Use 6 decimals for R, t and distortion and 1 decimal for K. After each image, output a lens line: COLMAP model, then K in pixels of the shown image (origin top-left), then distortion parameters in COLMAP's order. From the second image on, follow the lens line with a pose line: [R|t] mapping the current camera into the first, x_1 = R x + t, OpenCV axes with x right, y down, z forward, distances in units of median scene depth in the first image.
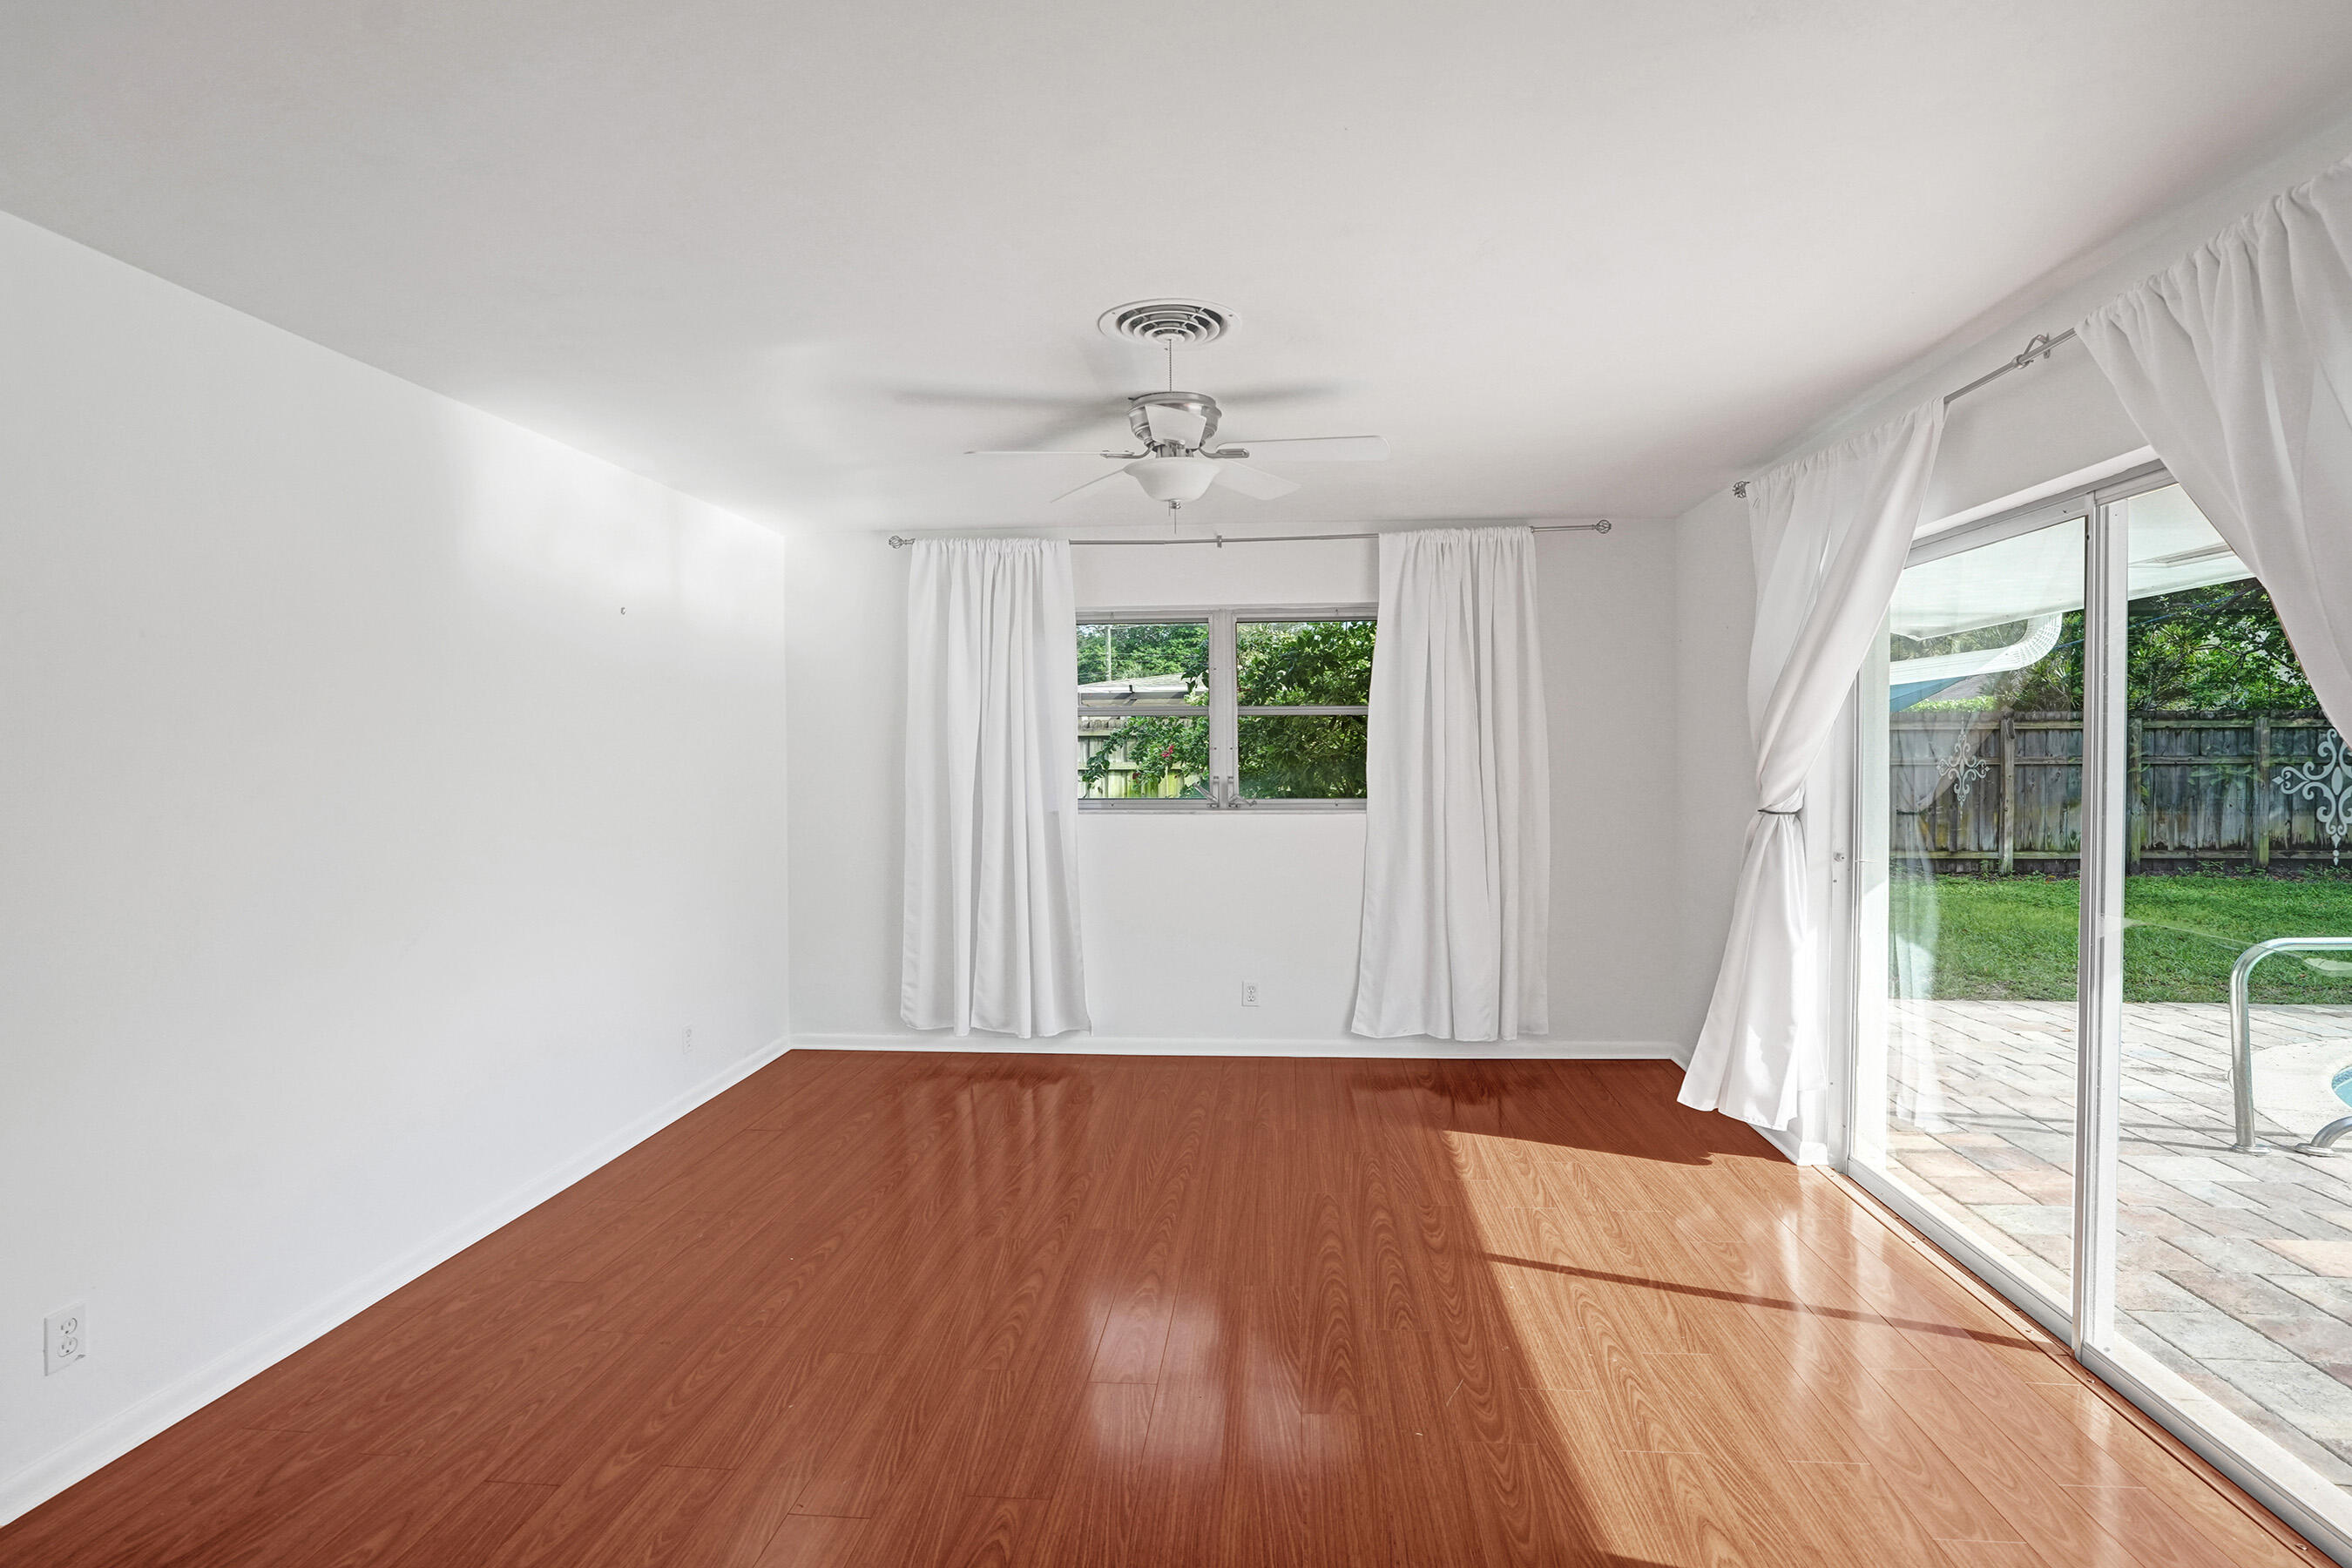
lens RADIAL K [[1257.0, 0, 1176.0], [0, 1257.0, 784.0], [0, 0, 1]] dist [-0.020066, 0.000618]
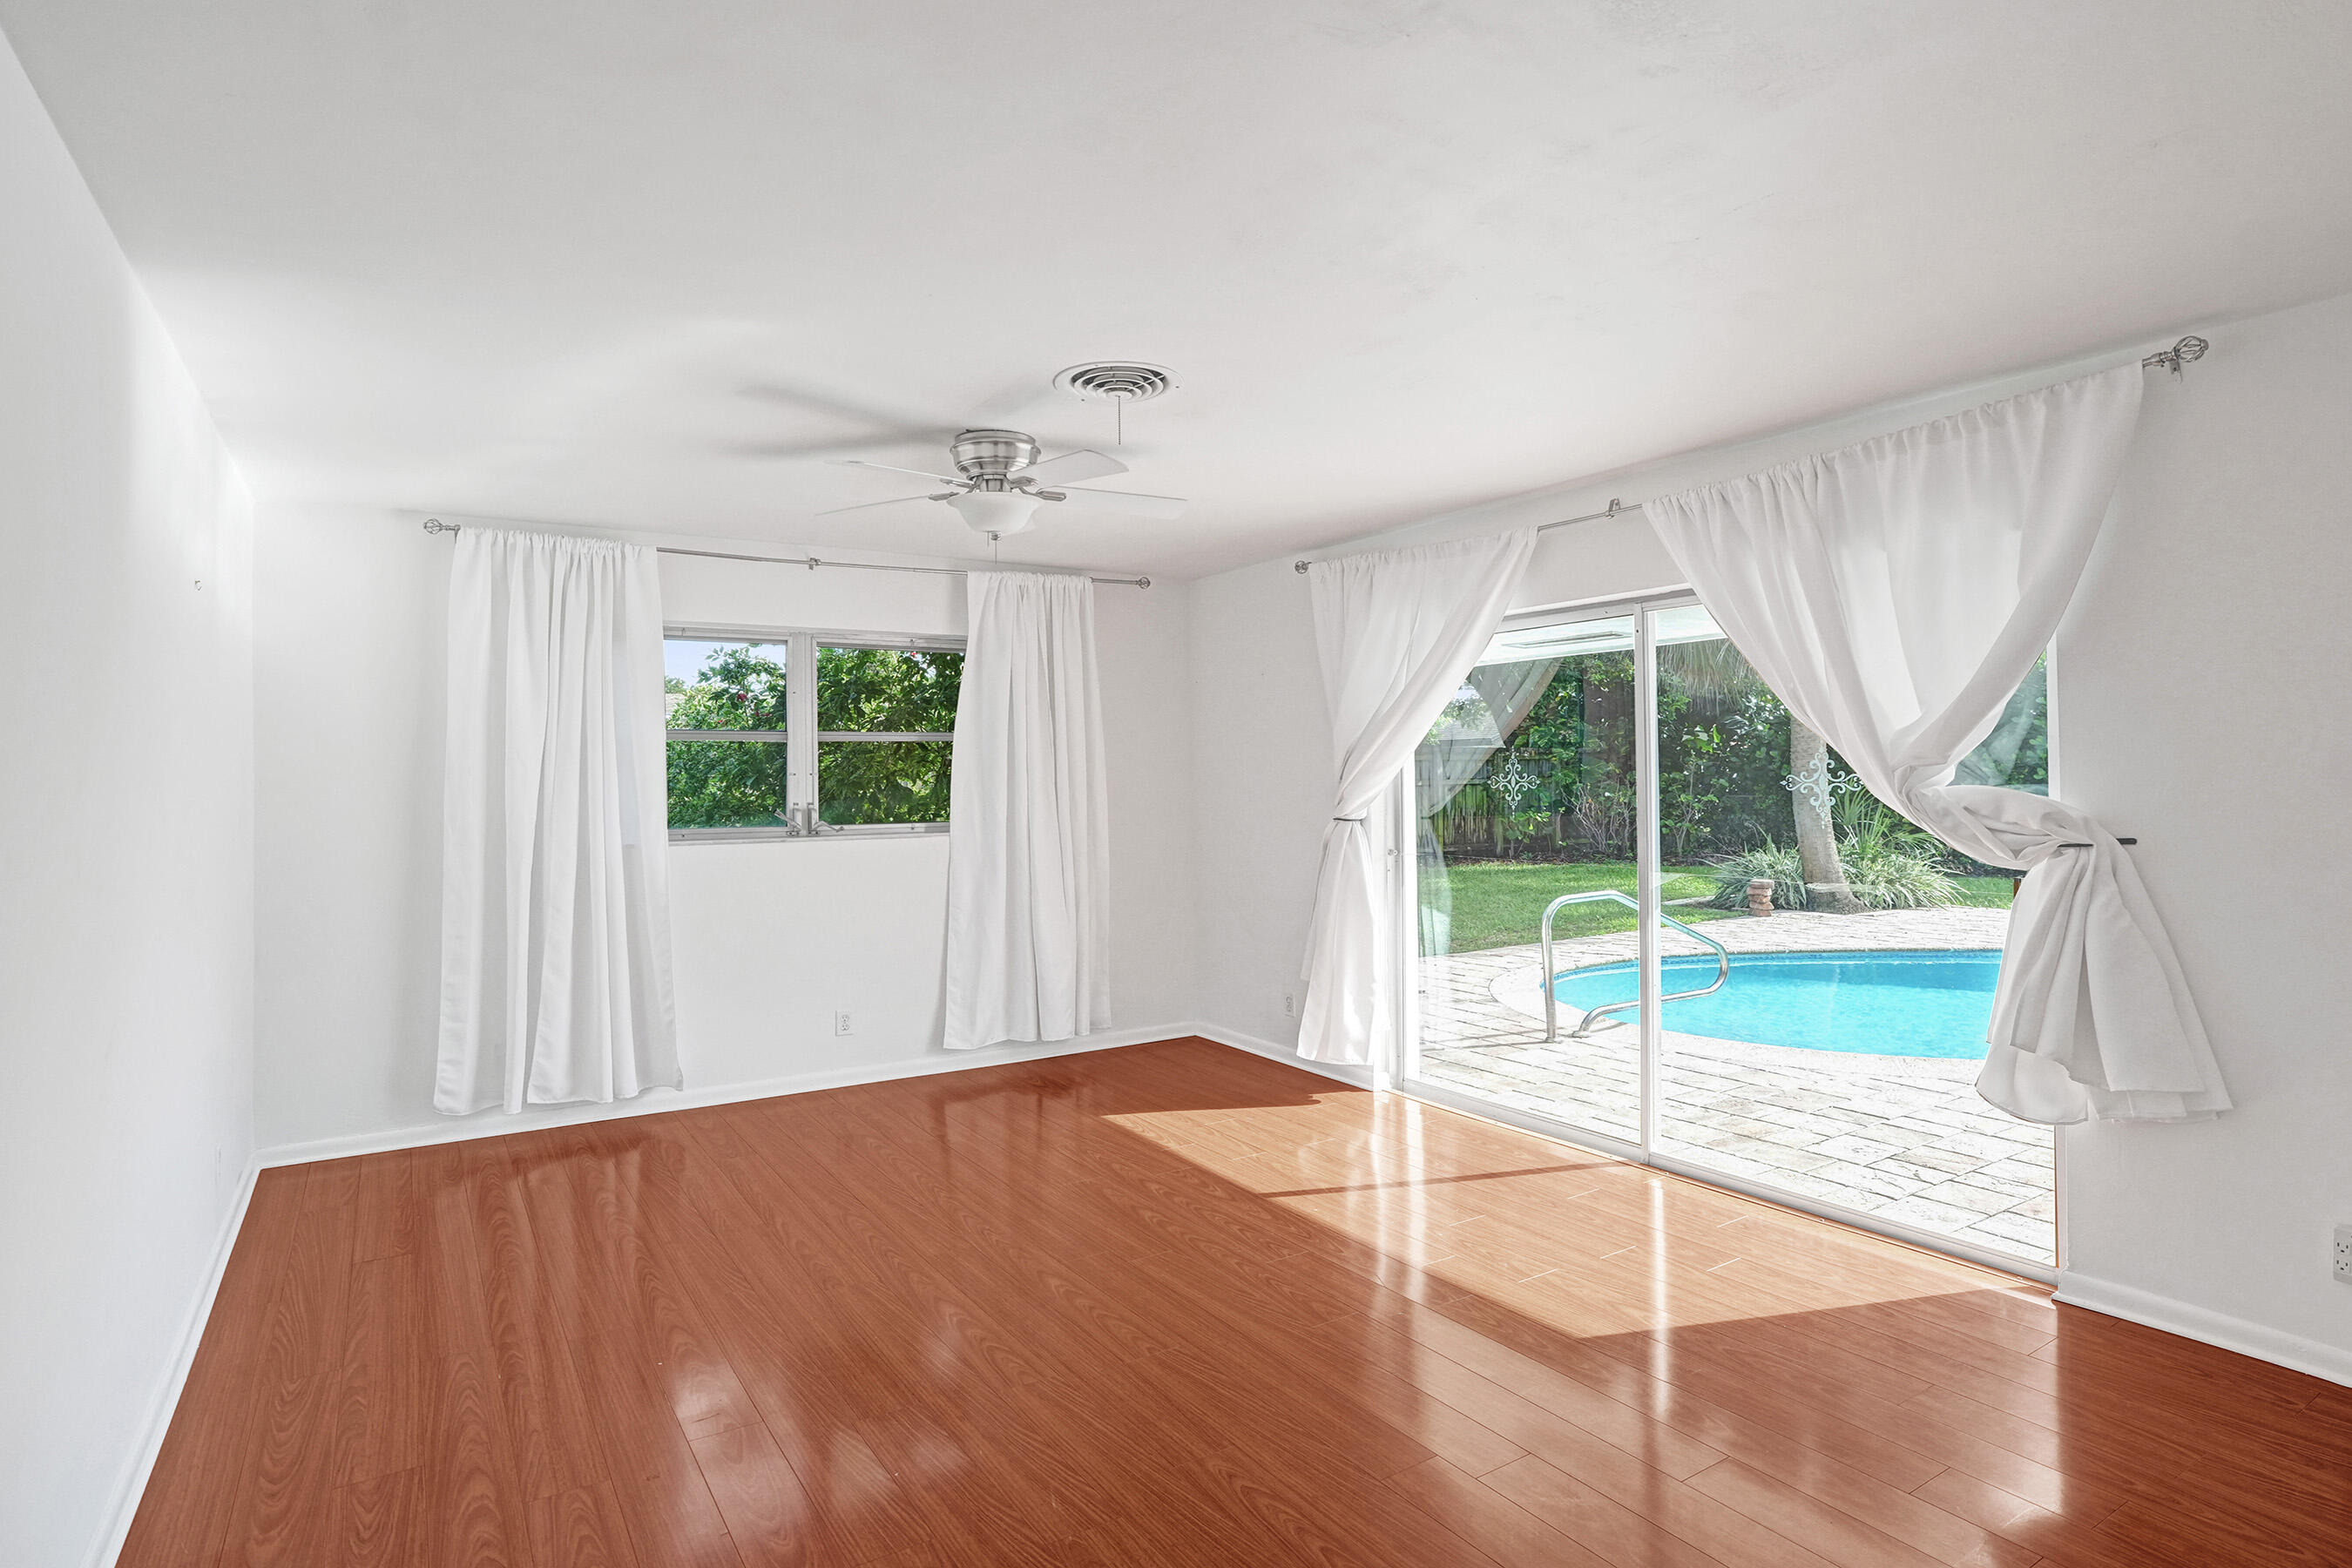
lens RADIAL K [[1266.6, 0, 1166.3], [0, 1266.6, 766.3], [0, 0, 1]] dist [-0.016941, 0.000992]
pose [[0.800089, 0.000434, 0.599881, -0.349525], [0.023748, 0.999193, -0.032397, 0.004226], [-0.599411, 0.040167, 0.799433, 0.051140]]
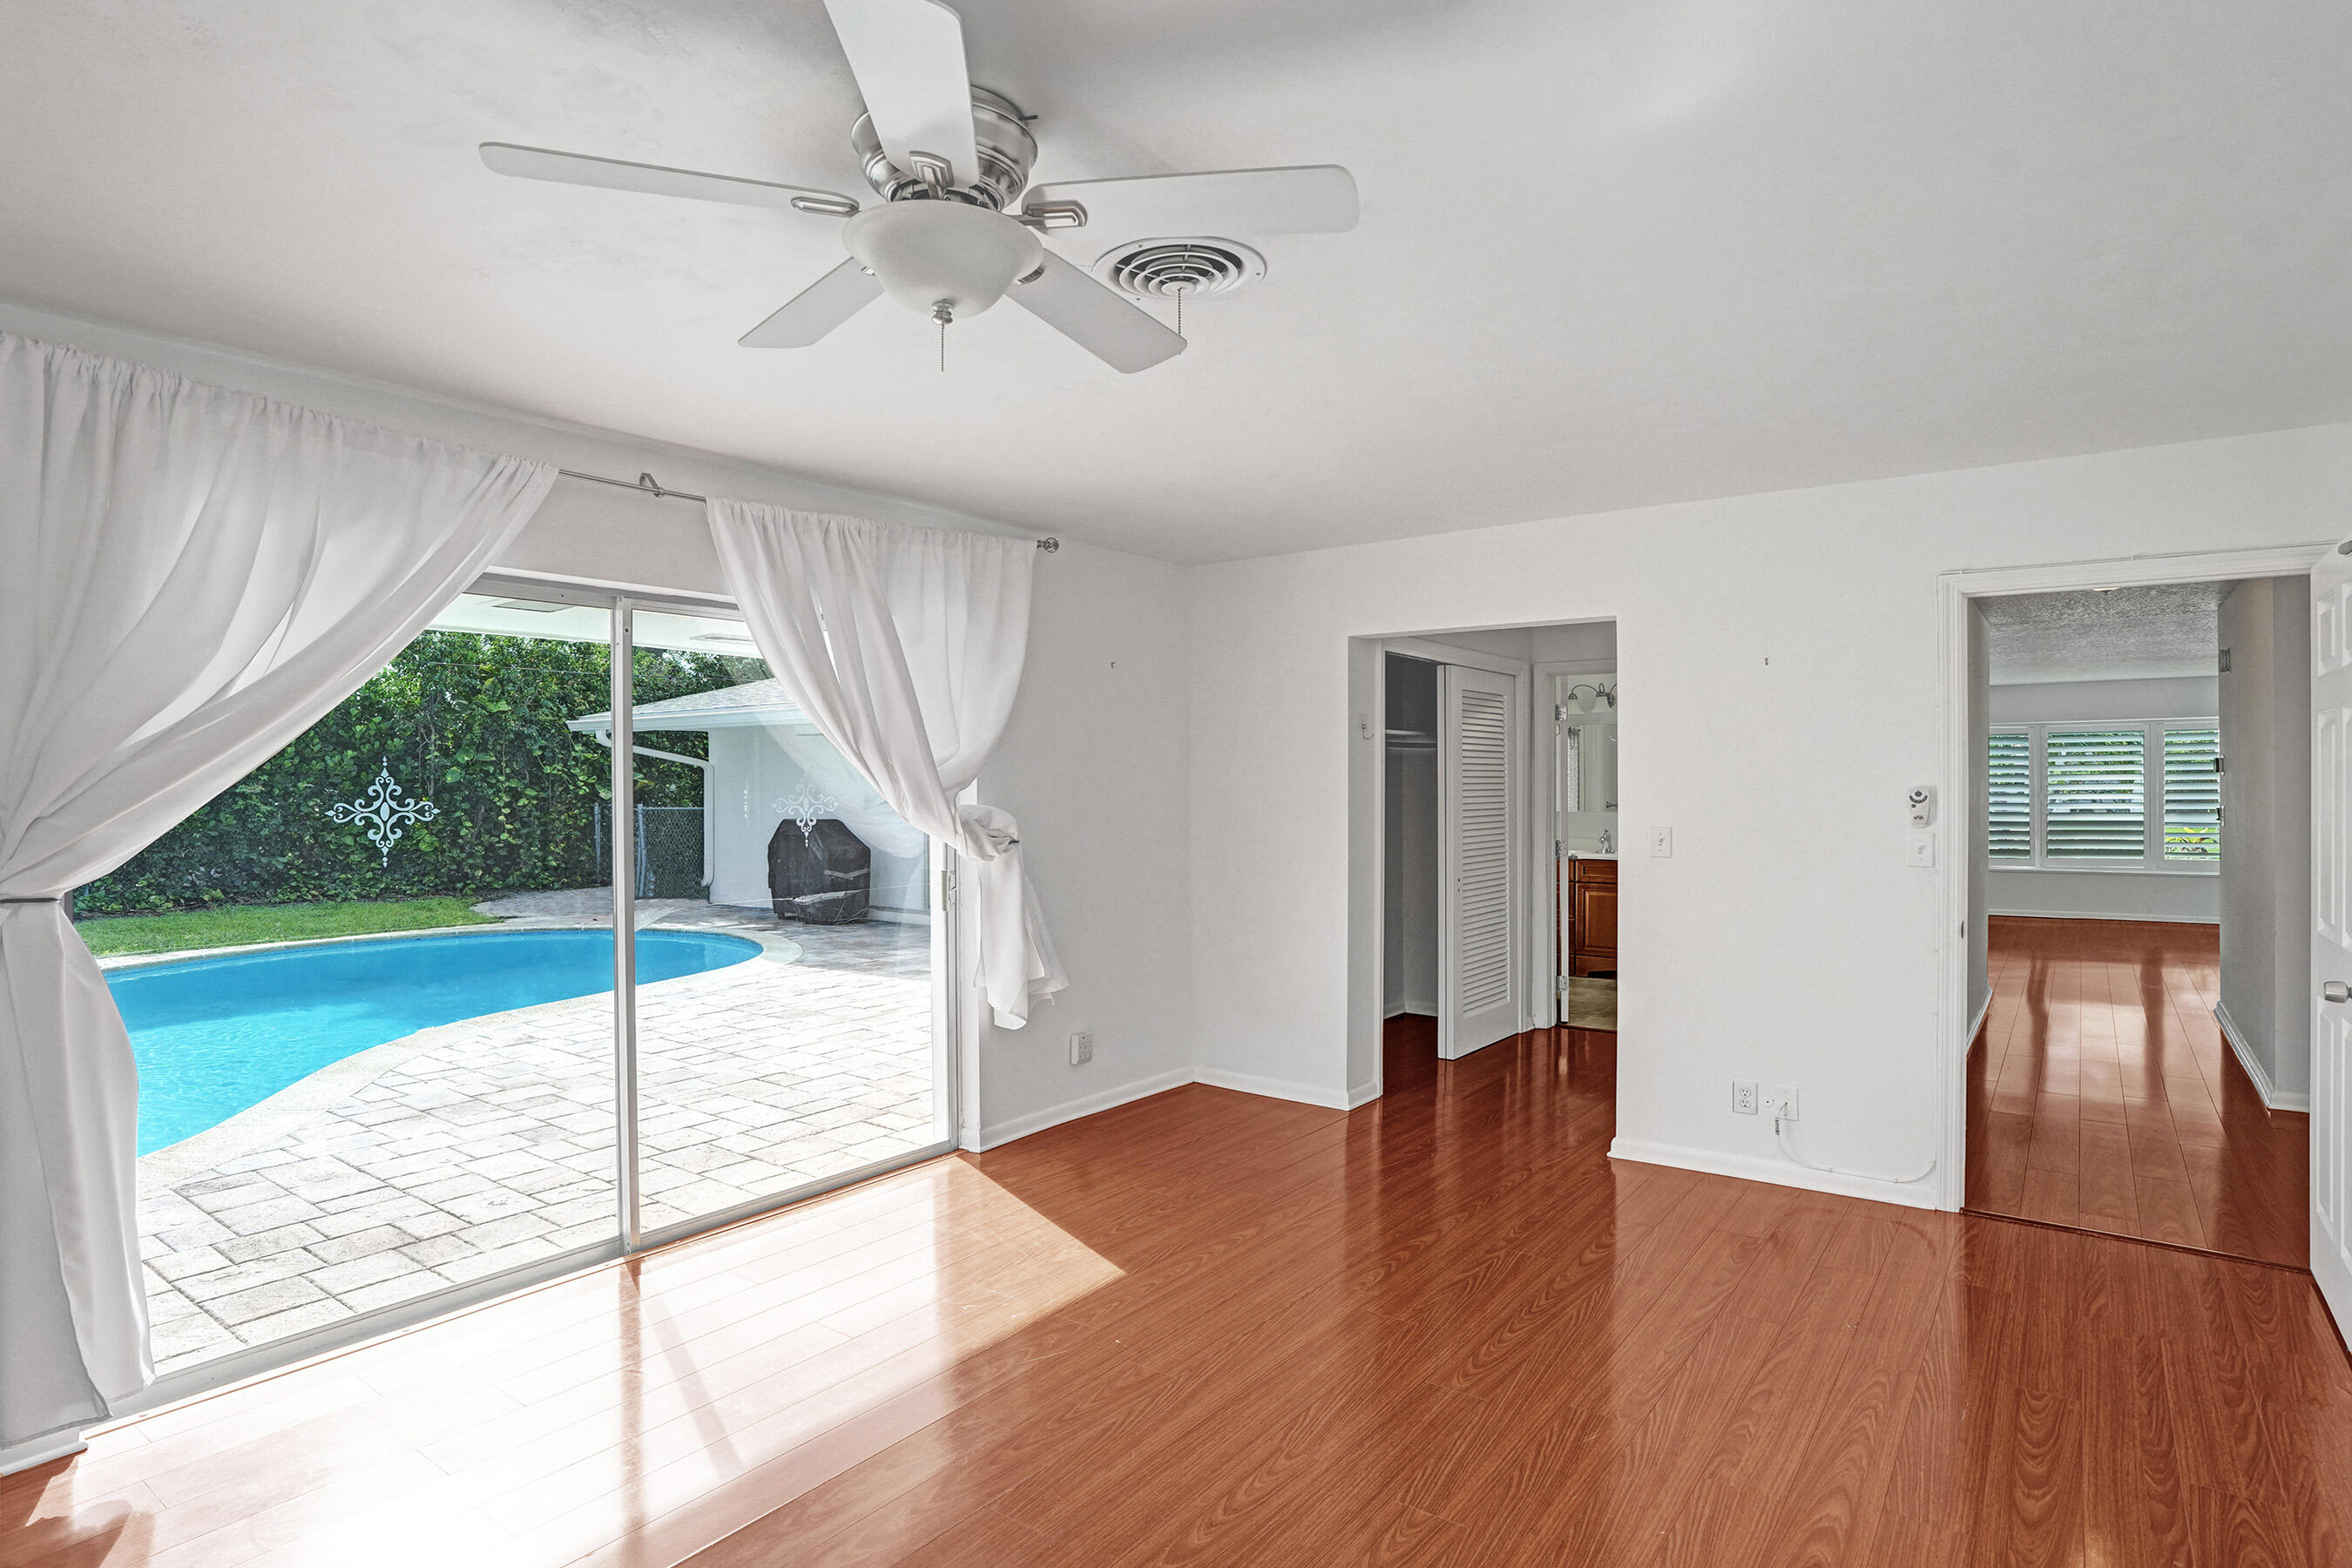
lens RADIAL K [[1227.5, 0, 1182.6], [0, 1227.5, 787.5], [0, 0, 1]] dist [-0.041208, 0.030527]
pose [[-0.838077, 0.010451, 0.545452, -0.268787], [0.028309, 0.999303, 0.024350, -0.015921], [-0.544817, 0.035848, -0.837788, 0.684097]]
